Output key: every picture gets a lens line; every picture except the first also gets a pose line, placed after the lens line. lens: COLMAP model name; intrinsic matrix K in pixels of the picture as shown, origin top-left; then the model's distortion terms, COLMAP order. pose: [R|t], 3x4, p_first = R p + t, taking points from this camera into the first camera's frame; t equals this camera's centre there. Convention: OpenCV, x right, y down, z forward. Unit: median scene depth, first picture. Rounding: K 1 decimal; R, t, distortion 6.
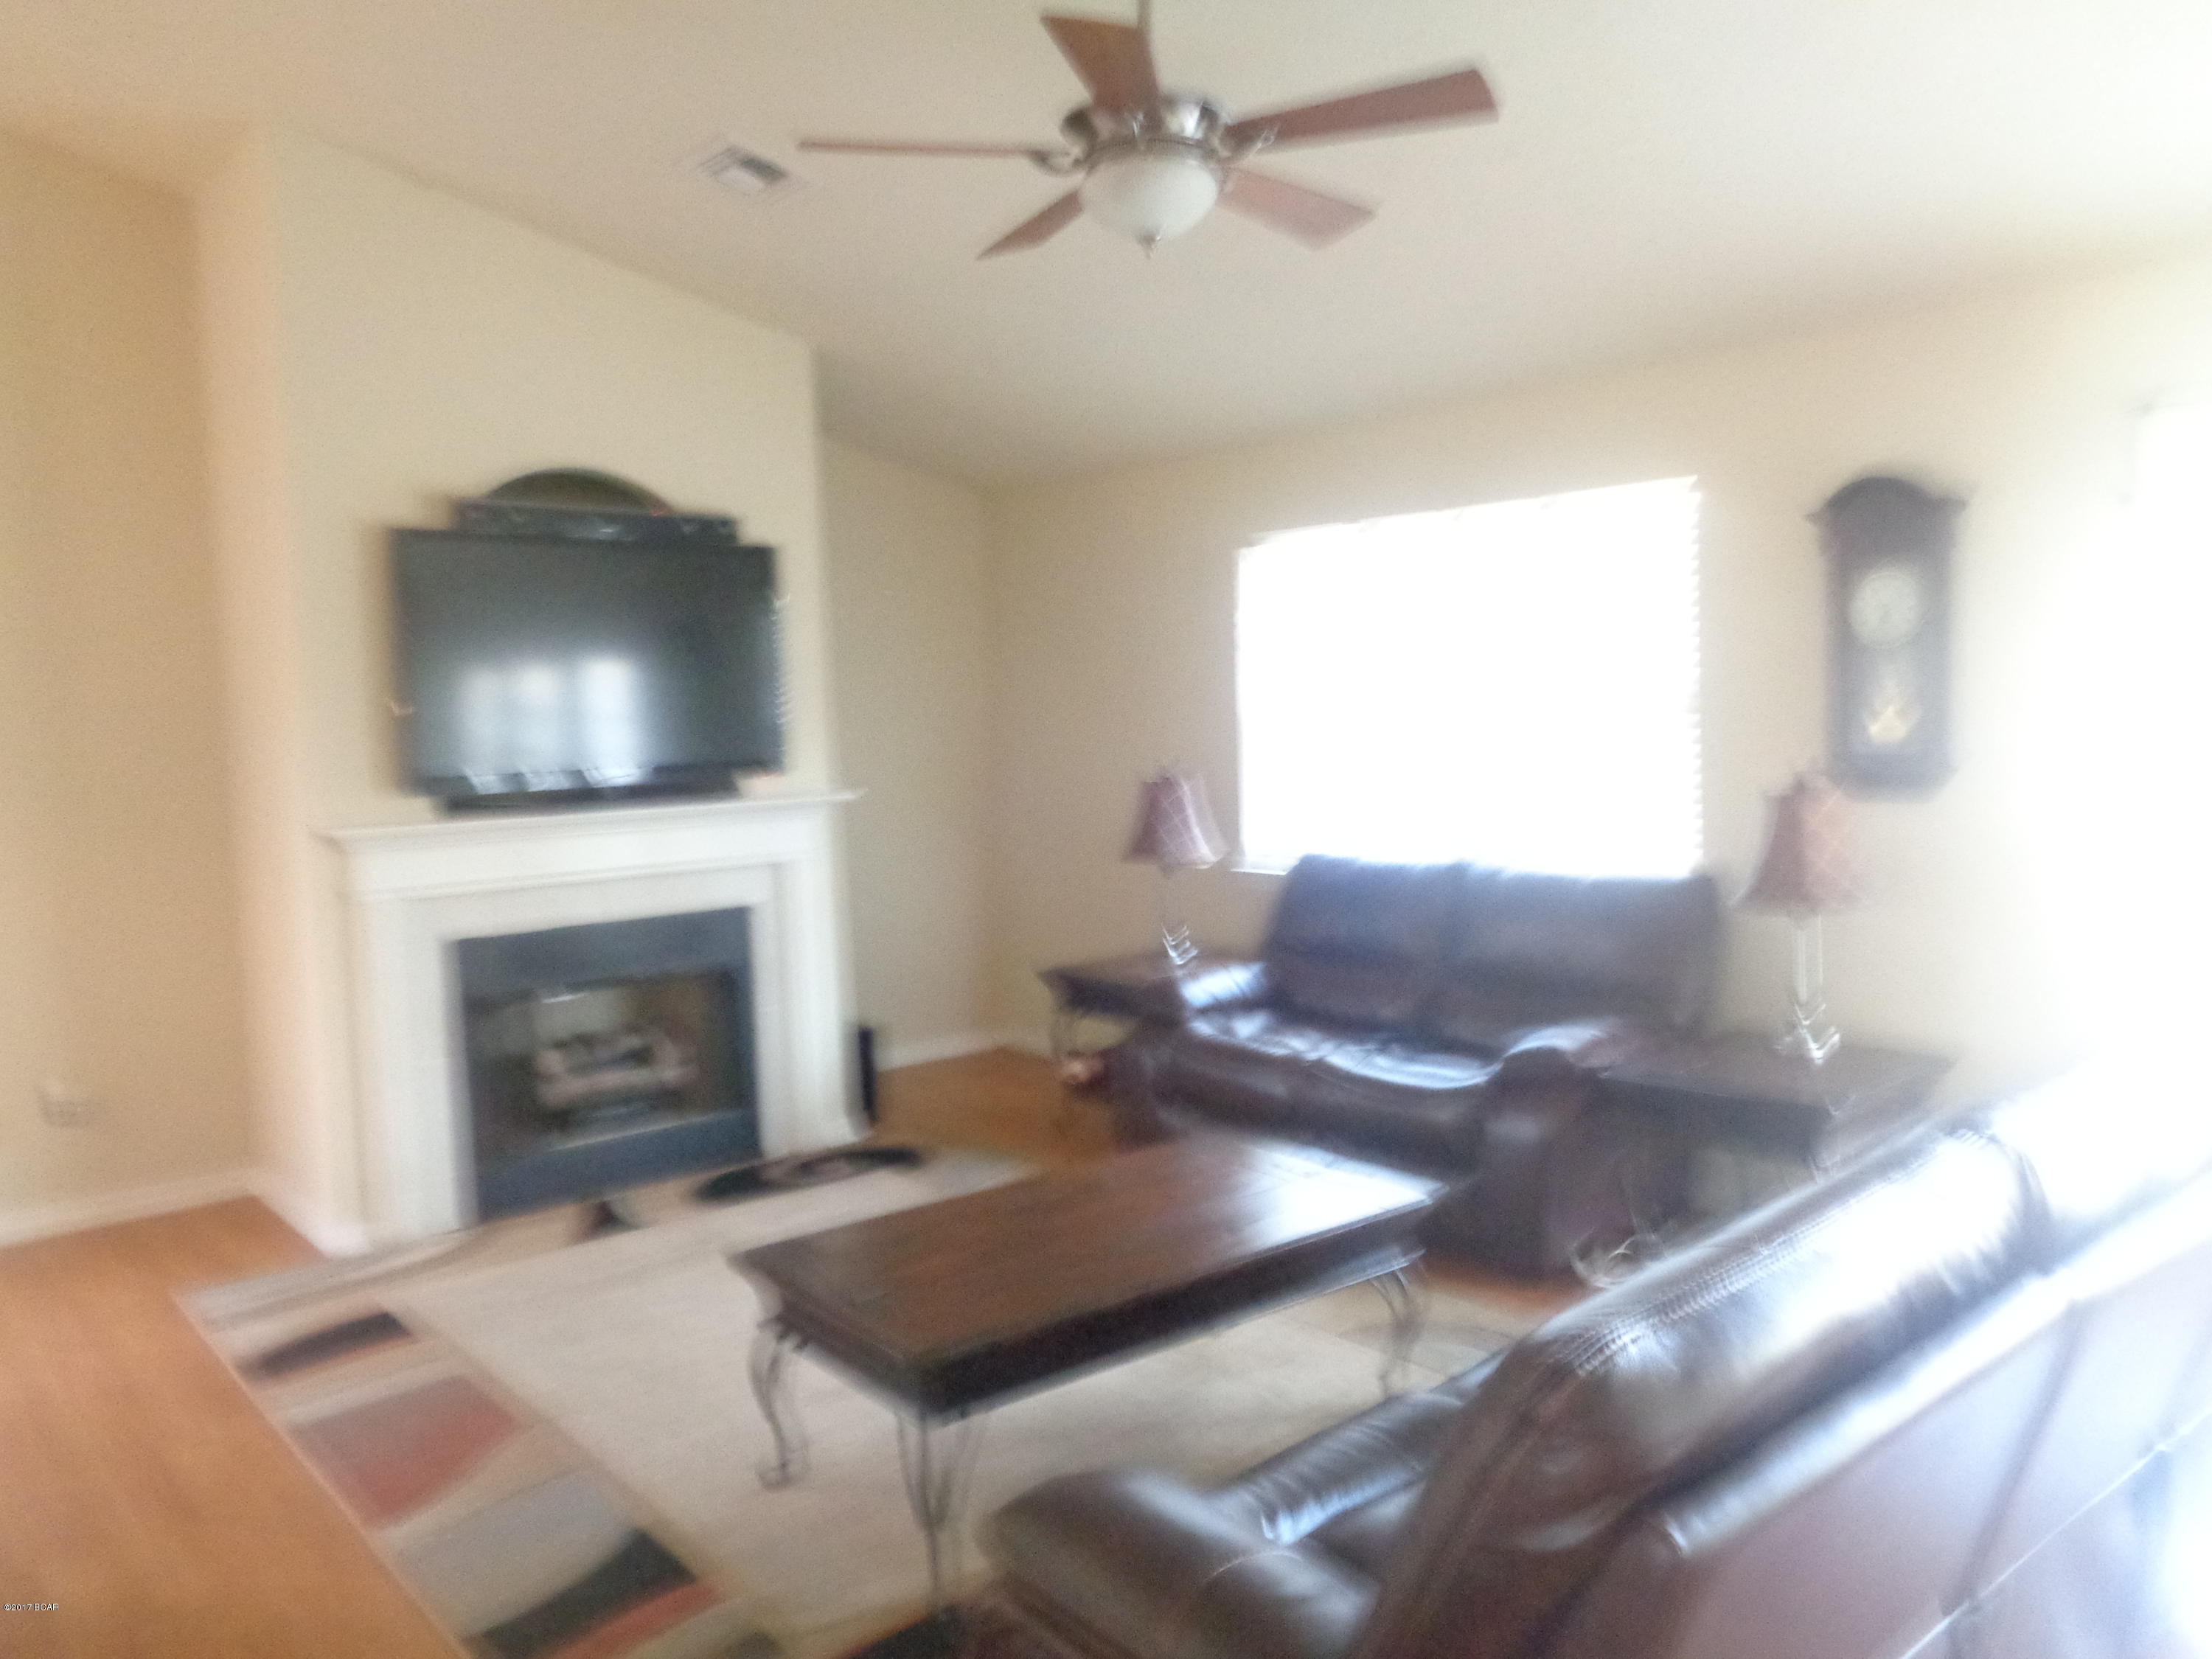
lens RADIAL K [[1636.0, 0, 1104.7], [0, 1636.0, 840.3], [0, 0, 1]] dist [-0.010810, -0.001812]
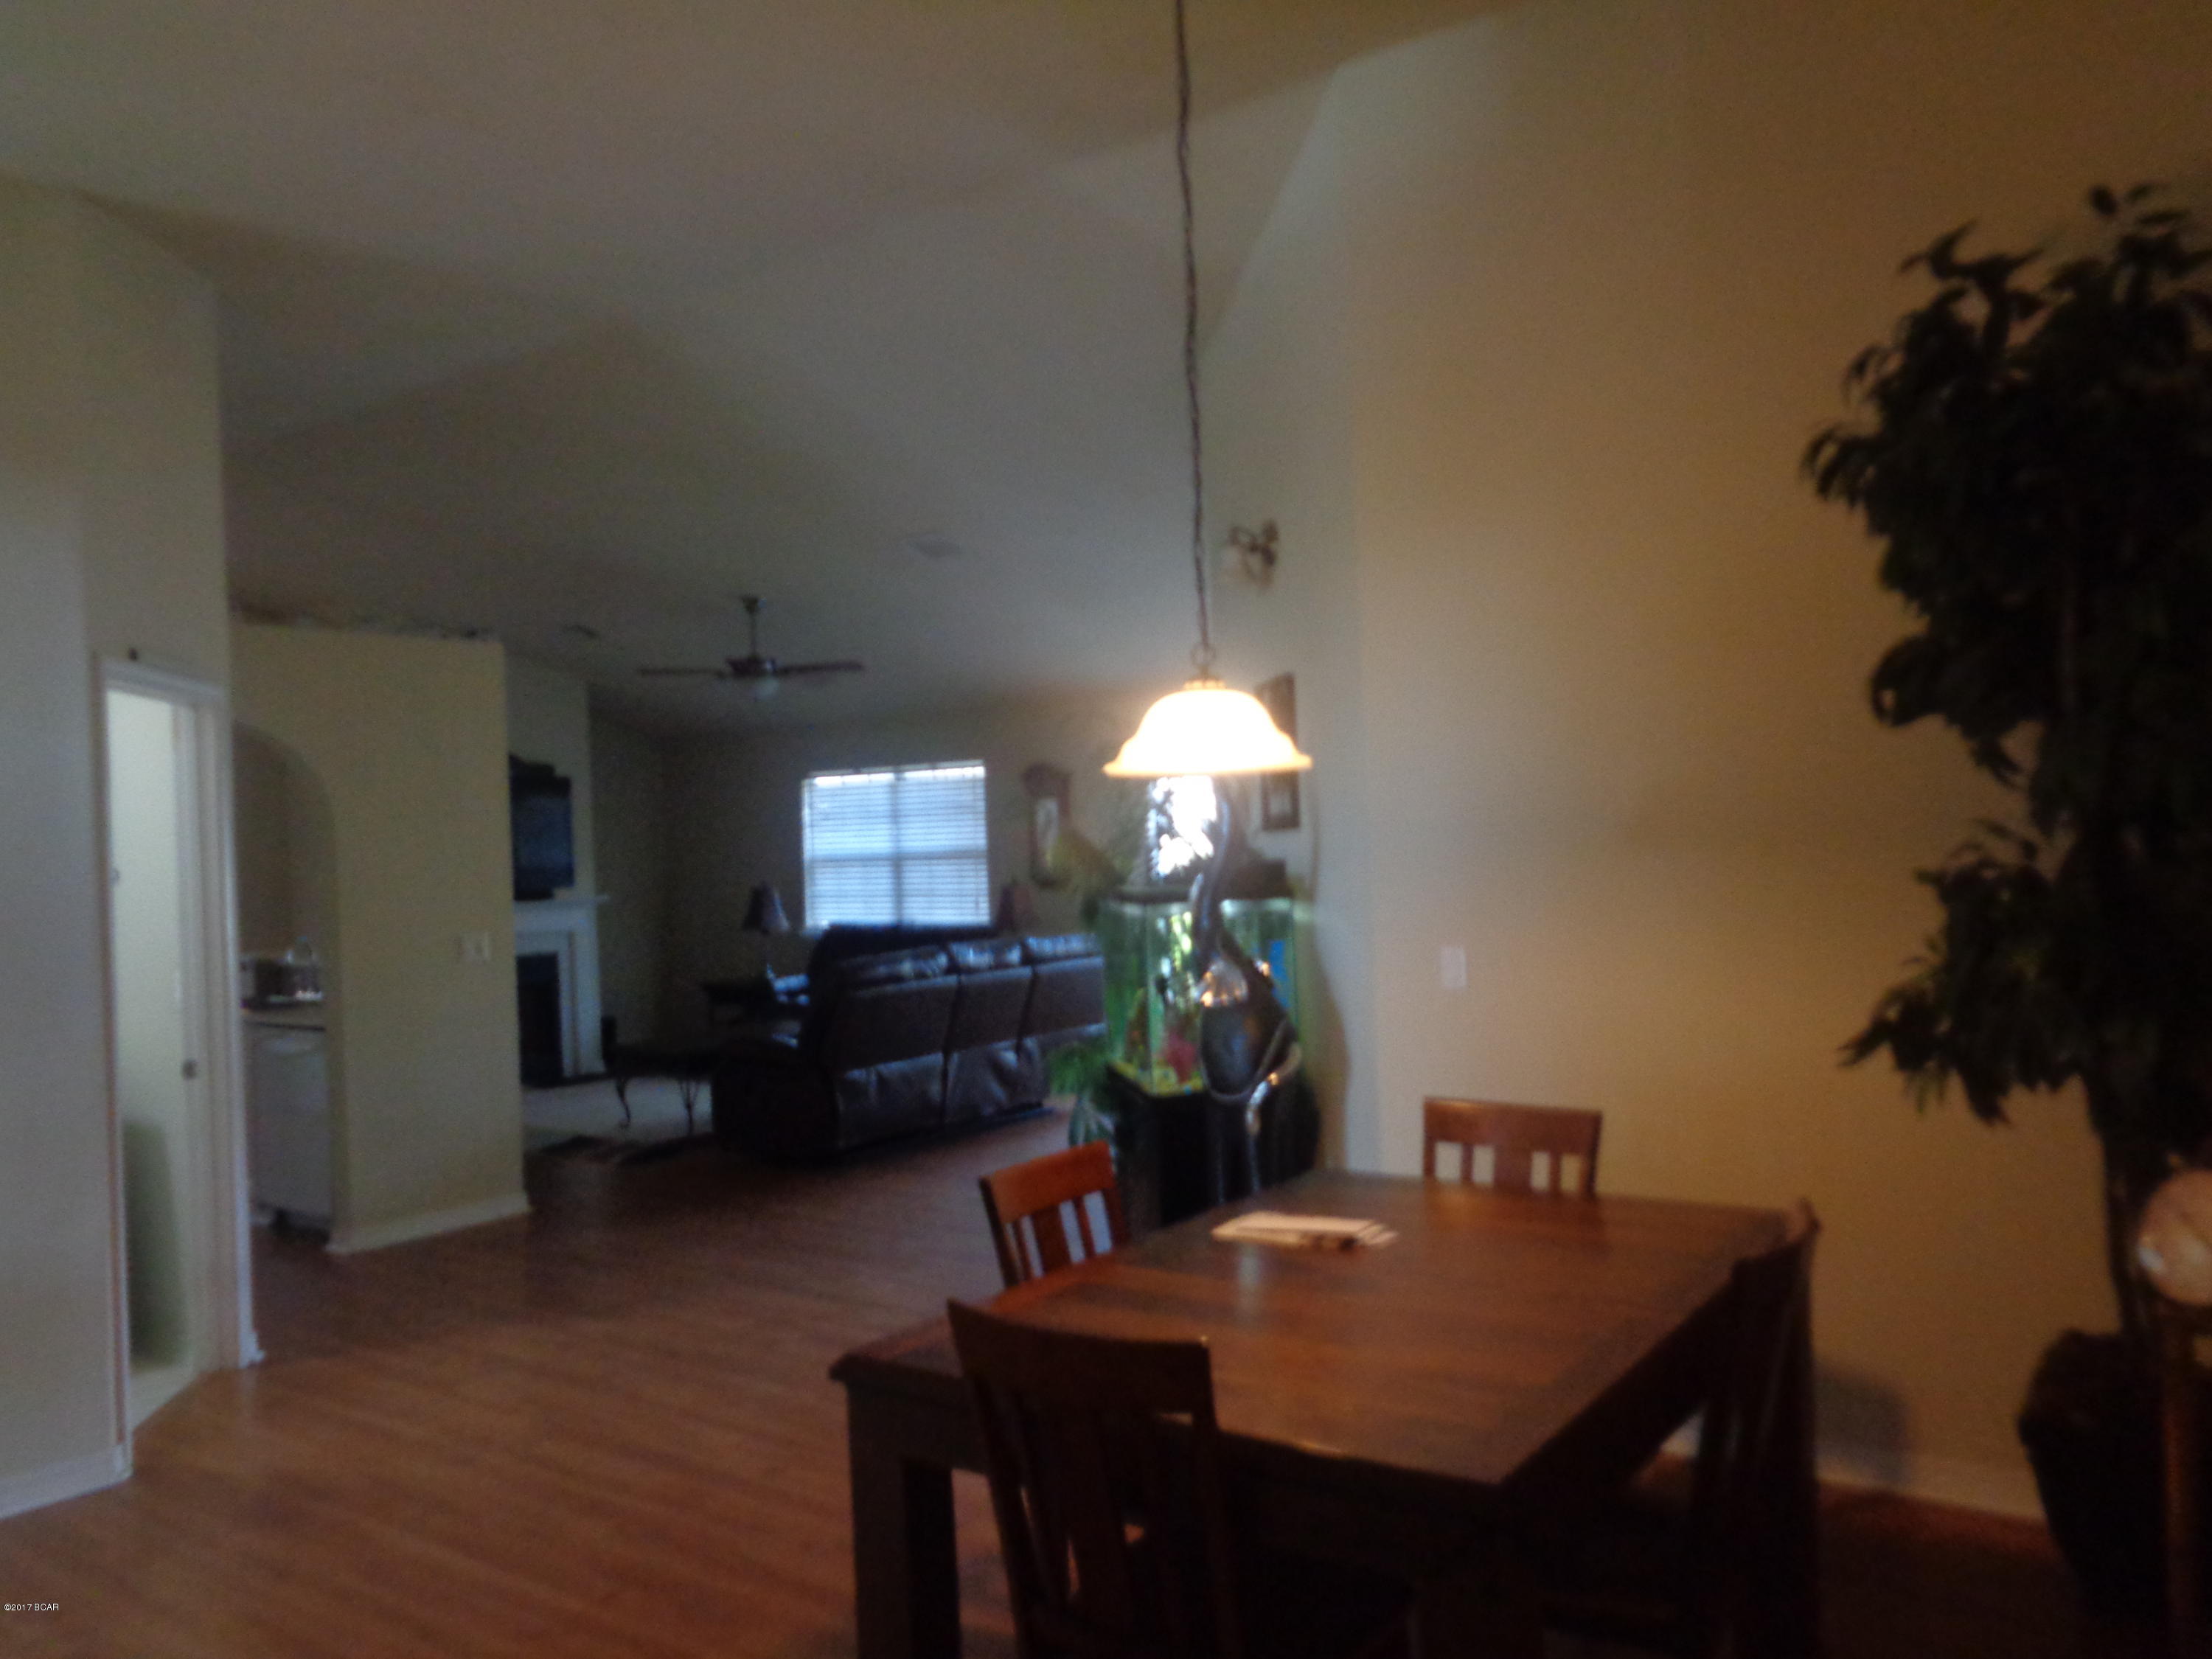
lens RADIAL K [[1636.0, 0, 1104.7], [0, 1636.0, 840.3], [0, 0, 1]] dist [-0.010810, -0.001812]
pose [[0.971423, -0.005726, 0.237287, -0.043247], [0.025875, 0.996306, -0.081886, 0.104399], [-0.235942, 0.085686, 0.967982, -1.397402]]
